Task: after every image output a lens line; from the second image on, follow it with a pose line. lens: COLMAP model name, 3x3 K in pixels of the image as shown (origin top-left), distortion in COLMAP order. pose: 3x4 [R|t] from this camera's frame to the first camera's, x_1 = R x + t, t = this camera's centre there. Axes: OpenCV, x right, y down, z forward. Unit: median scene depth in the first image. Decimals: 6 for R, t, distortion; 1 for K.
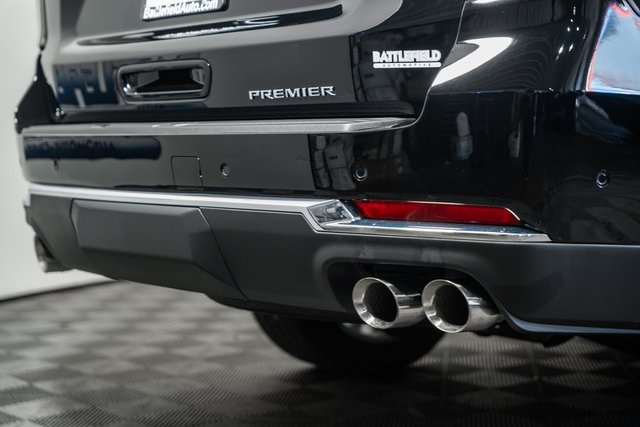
lens RADIAL K [[1279.3, 0, 320.0], [0, 1279.3, 213.5], [0, 0, 1]] dist [0.201696, 0.172106]
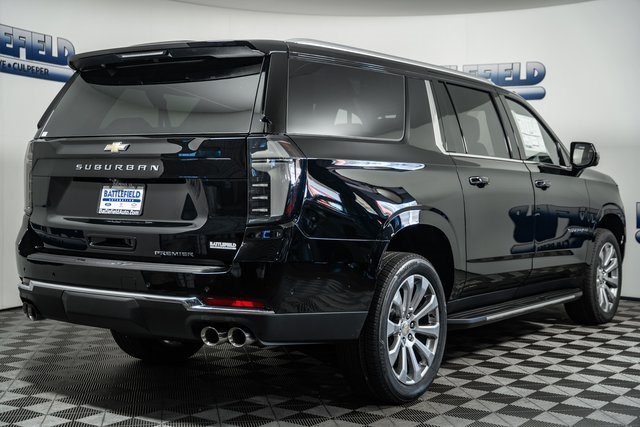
lens RADIAL K [[912.1, 0, 320.0], [0, 912.1, 213.5], [0, 0, 1]] dist [0.122042, 0.029795]
pose [[0.959355, 0.015811, 0.281759, -0.266353], [-0.007017, 0.999457, -0.032192, -0.120730], [-0.282115, 0.028907, 0.958945, -0.862046]]
